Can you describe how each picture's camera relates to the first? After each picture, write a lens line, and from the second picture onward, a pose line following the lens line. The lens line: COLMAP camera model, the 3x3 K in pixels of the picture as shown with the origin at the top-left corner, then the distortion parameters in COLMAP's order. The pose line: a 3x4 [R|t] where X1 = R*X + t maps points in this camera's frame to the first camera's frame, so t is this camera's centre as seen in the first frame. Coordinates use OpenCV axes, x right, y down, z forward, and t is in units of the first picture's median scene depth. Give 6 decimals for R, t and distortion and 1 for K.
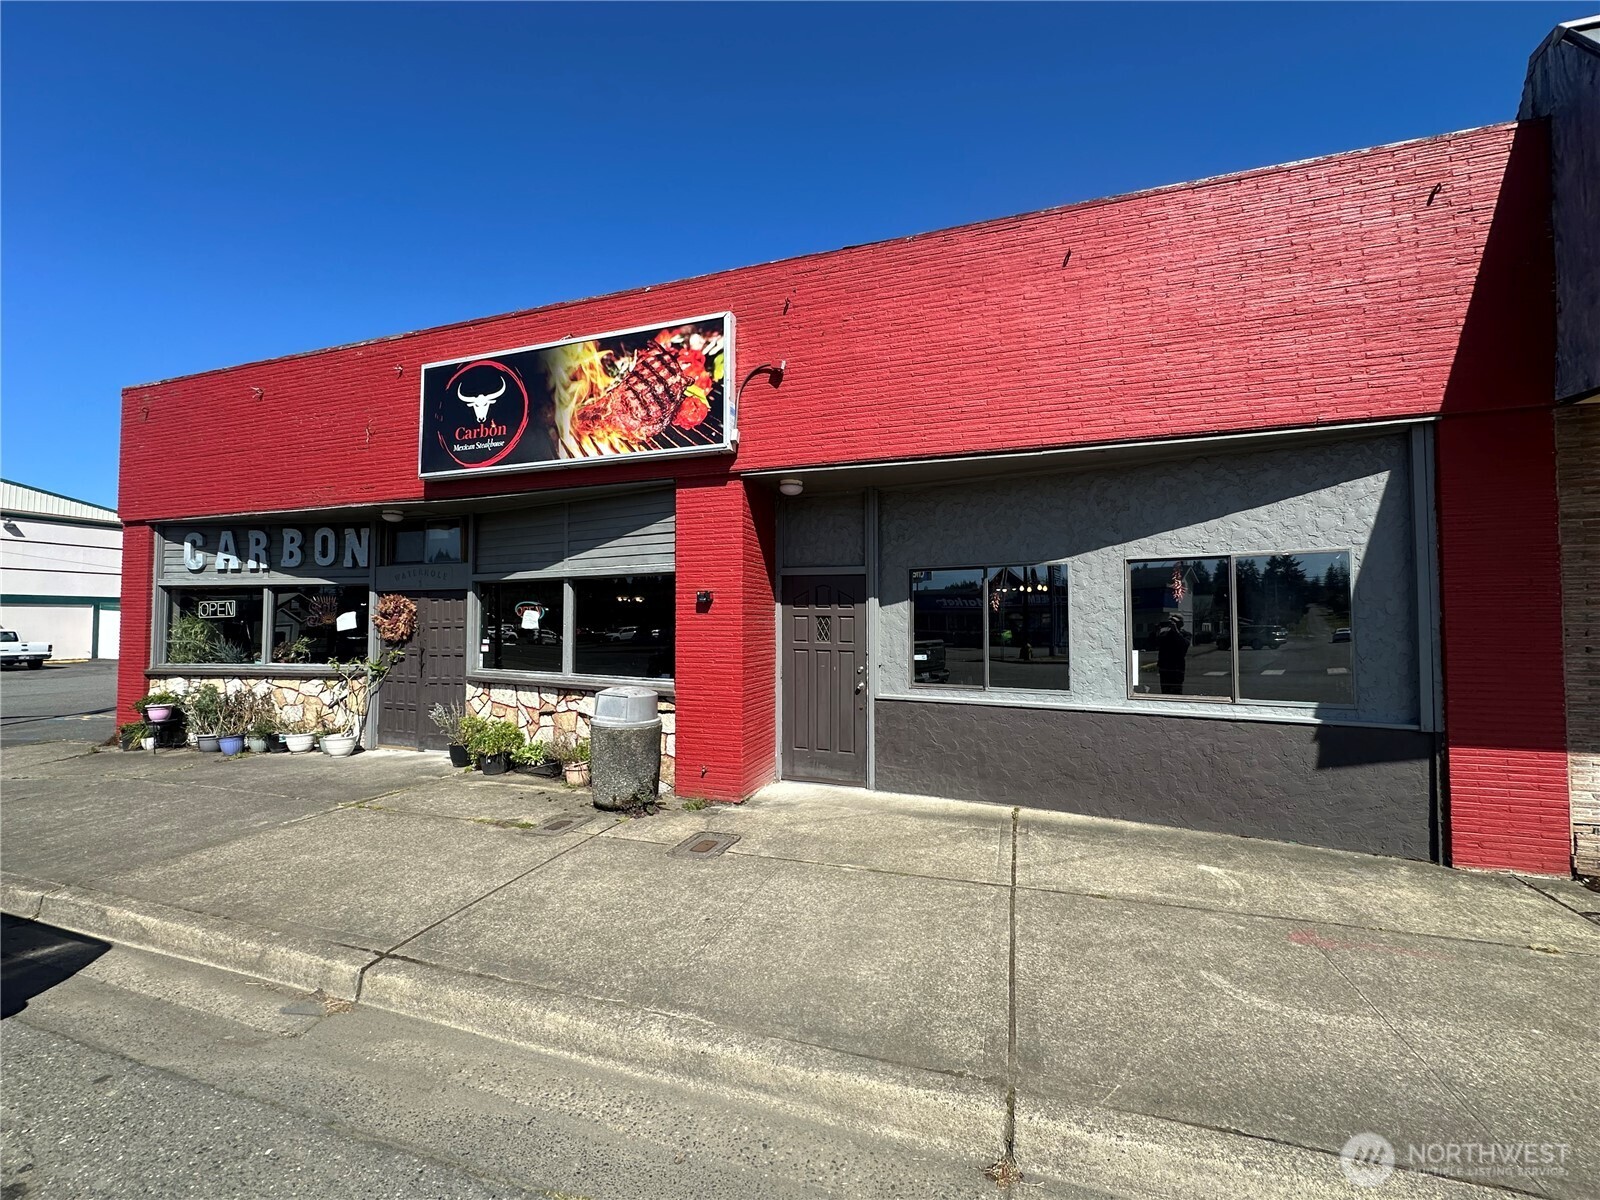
lens RADIAL K [[640.0, 0, 801.2], [0, 640.0, 599.4], [0, 0, 1]] dist [-0.002763, 0.000532]
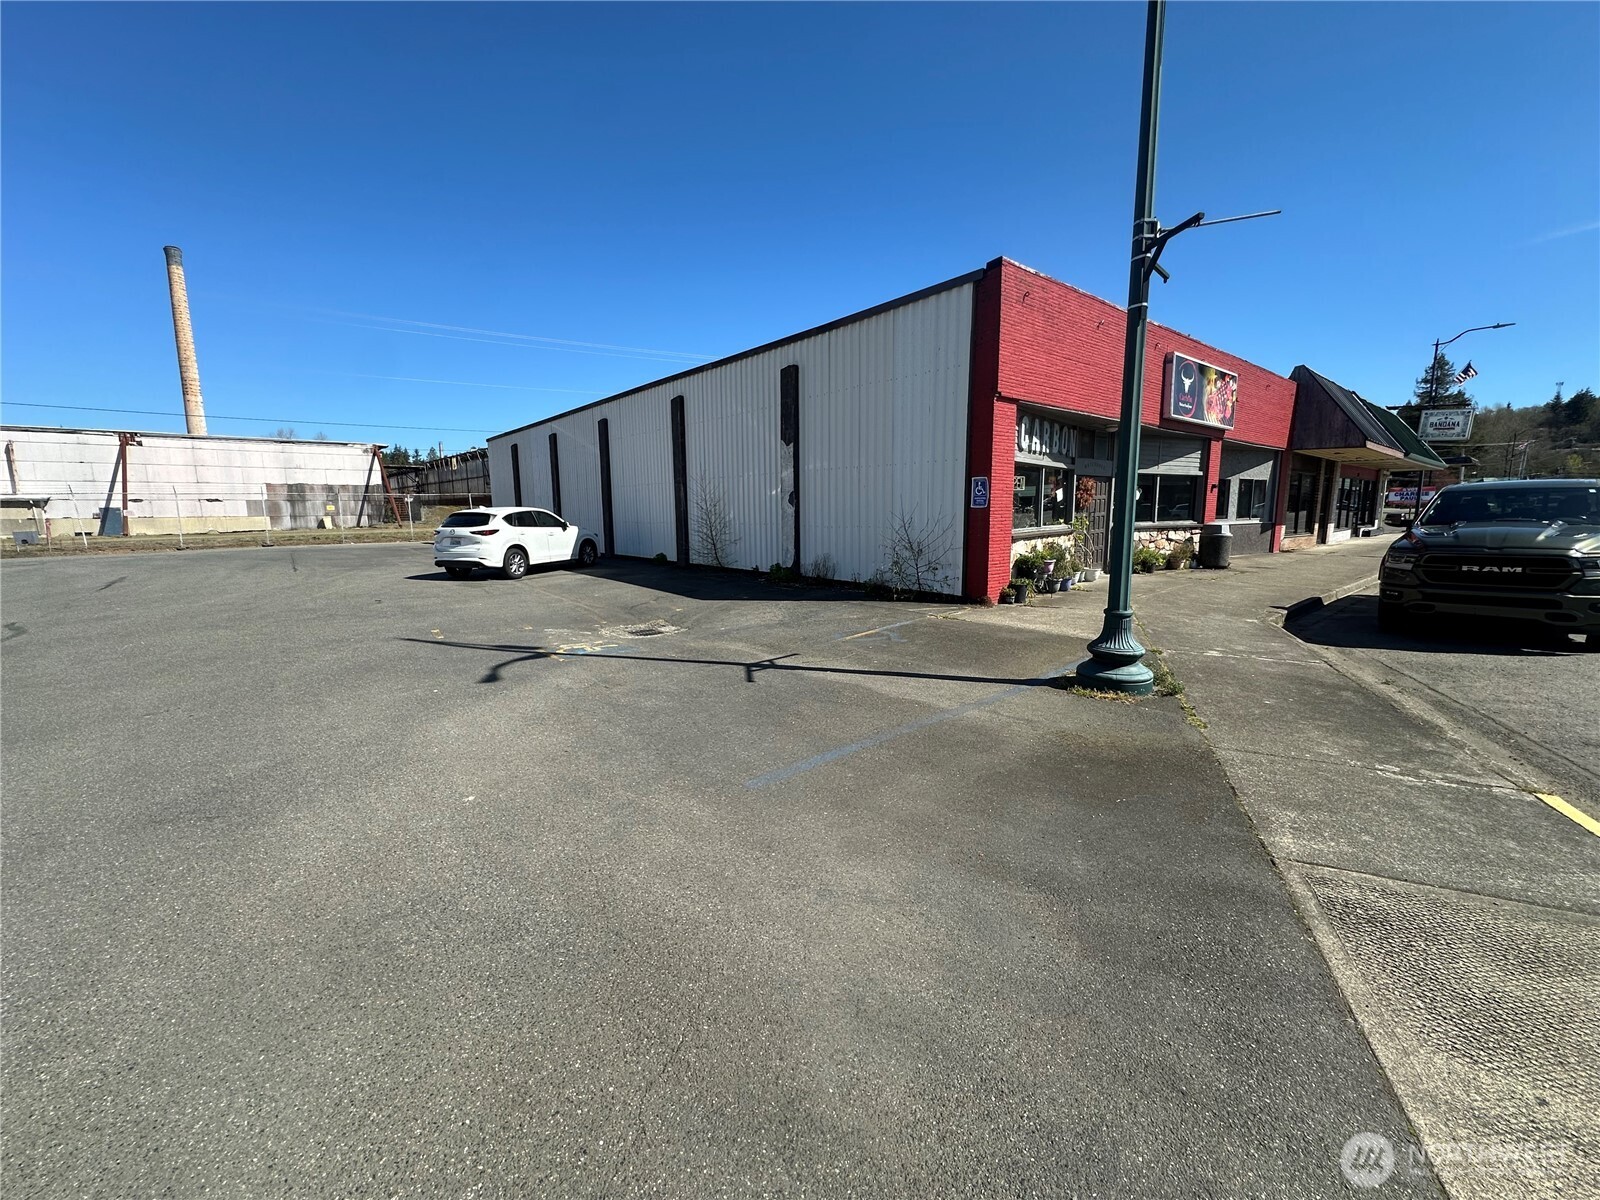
lens RADIAL K [[640.0, 0, 800.7], [0, 640.0, 601.3], [0, 0, 1]] dist [-0.002763, 0.000532]
pose [[0.525338, -0.127020, 0.841359, -2.392362], [-0.022976, 0.986317, 0.163251, 0.051910], [-0.850583, -0.105093, 0.515231, 0.773657]]
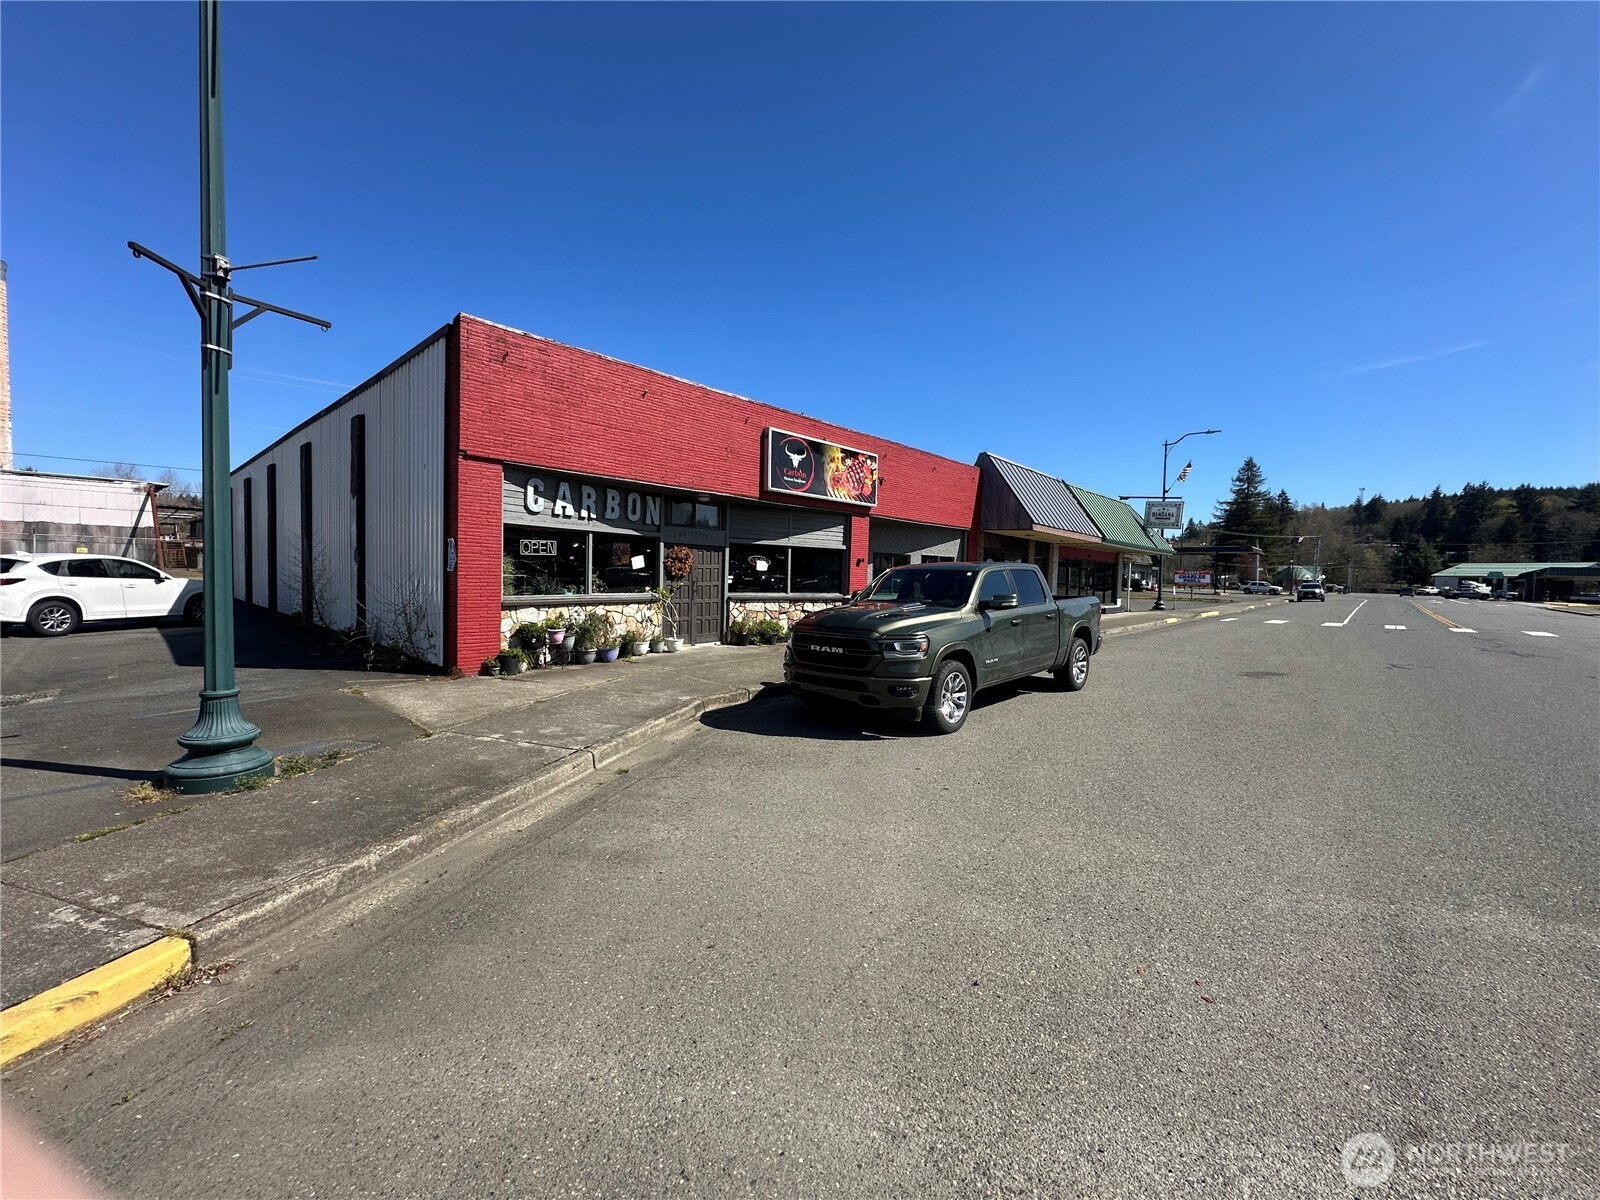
lens RADIAL K [[640.0, 0, 801.9], [0, 640.0, 598.3], [0, 0, 1]] dist [-0.002763, 0.000532]
pose [[0.406444, -0.024475, 0.913348, -1.949846], [-0.060104, 0.996760, 0.053456, 0.018118], [-0.911697, -0.076622, 0.403656, 0.115391]]
